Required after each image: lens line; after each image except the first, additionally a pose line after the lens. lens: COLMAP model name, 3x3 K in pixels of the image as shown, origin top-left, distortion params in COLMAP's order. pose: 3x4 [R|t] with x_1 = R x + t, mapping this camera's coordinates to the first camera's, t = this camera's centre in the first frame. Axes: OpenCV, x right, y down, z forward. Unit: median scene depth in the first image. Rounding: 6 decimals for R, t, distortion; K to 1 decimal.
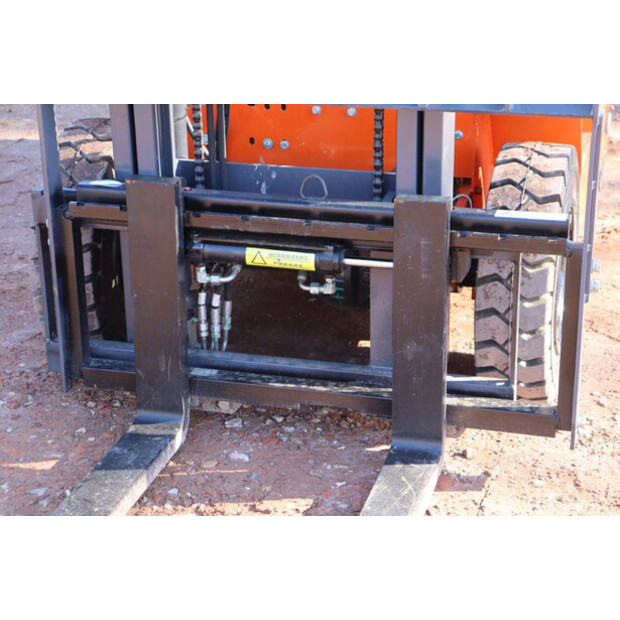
lens RADIAL K [[1512.5, 0, 310.9], [0, 1512.5, 310.1], [0, 0, 1]] dist [0.314524, 0.000000]
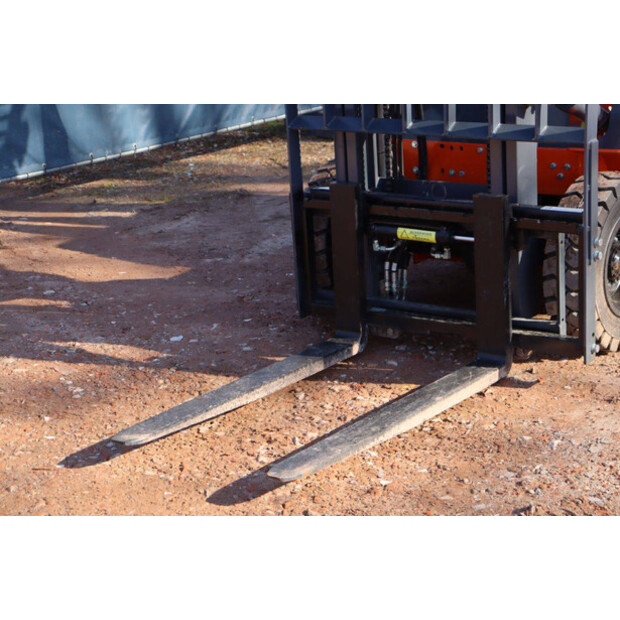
lens RADIAL K [[1512.5, 0, 310.1], [0, 1512.5, 309.9], [0, 0, 1]] dist [0.314524, 0.000000]
pose [[0.921786, 0.057764, -0.383373, 0.483243], [-0.092712, 0.992991, -0.073300, 0.168652], [0.376451, 0.103110, 0.920680, -0.493040]]
